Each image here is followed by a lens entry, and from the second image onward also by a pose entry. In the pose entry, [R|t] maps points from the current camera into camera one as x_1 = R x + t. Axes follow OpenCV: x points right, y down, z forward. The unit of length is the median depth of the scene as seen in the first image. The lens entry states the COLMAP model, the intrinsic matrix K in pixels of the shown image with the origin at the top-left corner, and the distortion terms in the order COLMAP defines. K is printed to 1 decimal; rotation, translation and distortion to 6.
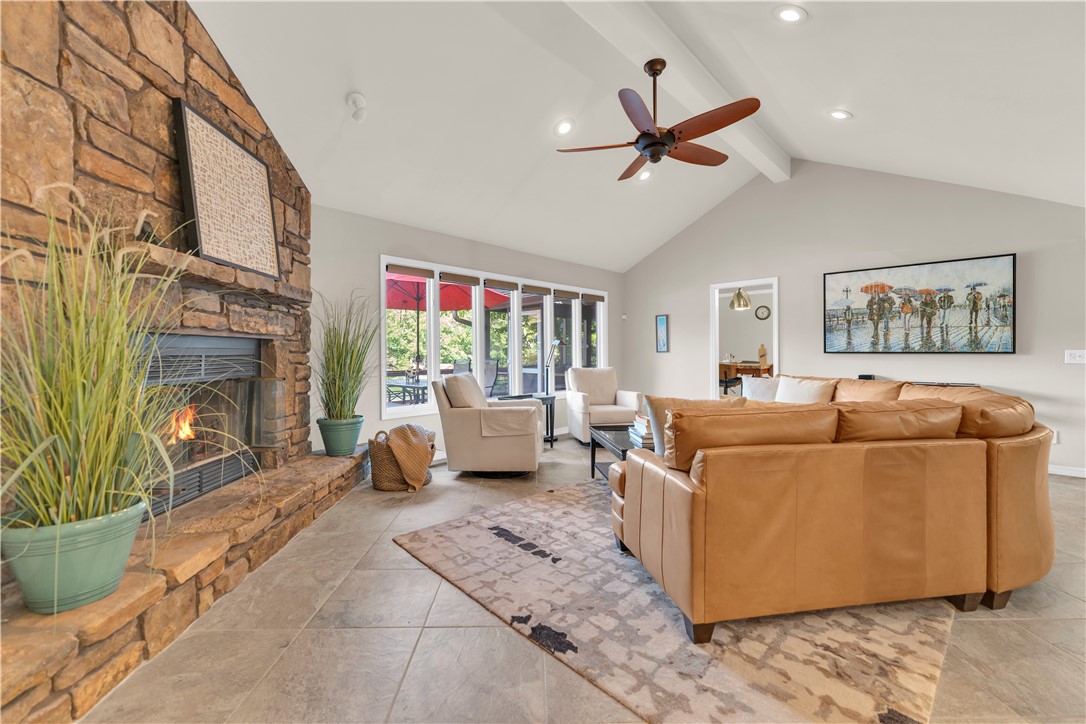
lens RADIAL K [[436.4, 0, 546.8], [0, 436.4, 361.5], [0, 0, 1]] dist [0.001830, 0.000203]
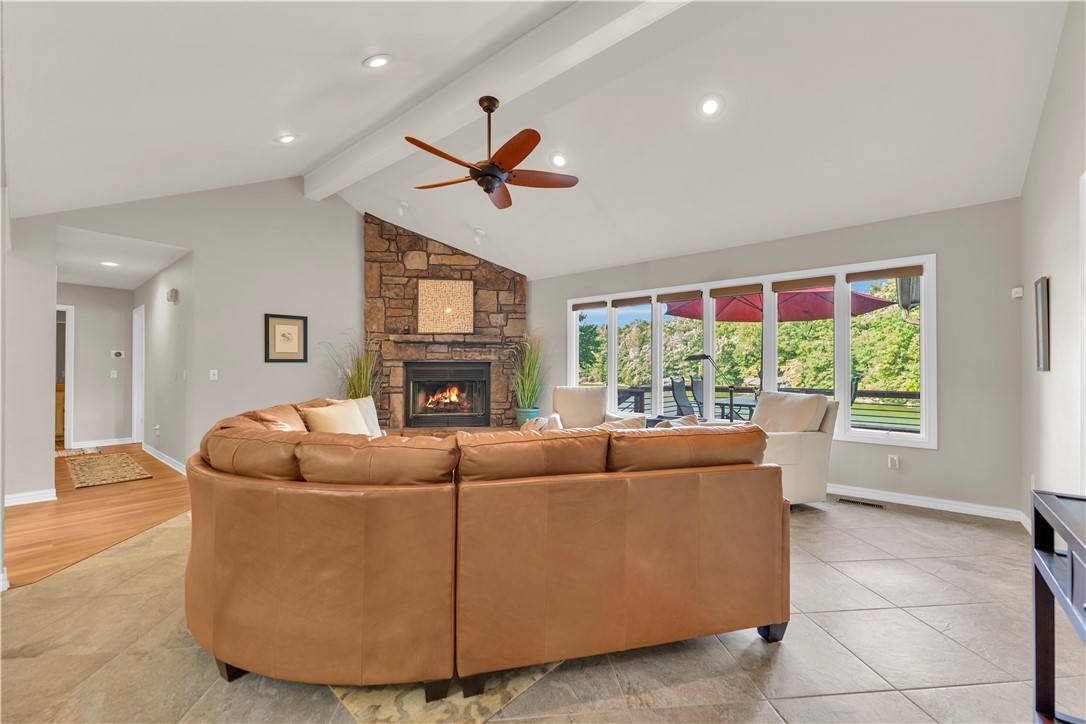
lens RADIAL K [[436.4, 0, 546.8], [0, 436.4, 361.5], [0, 0, 1]] dist [0.001830, 0.000203]
pose [[0.085224, -0.007227, -0.996336, 1.603795], [-0.021149, 0.999735, -0.009060, -0.049108], [0.996137, 0.021844, 0.085048, 1.279669]]
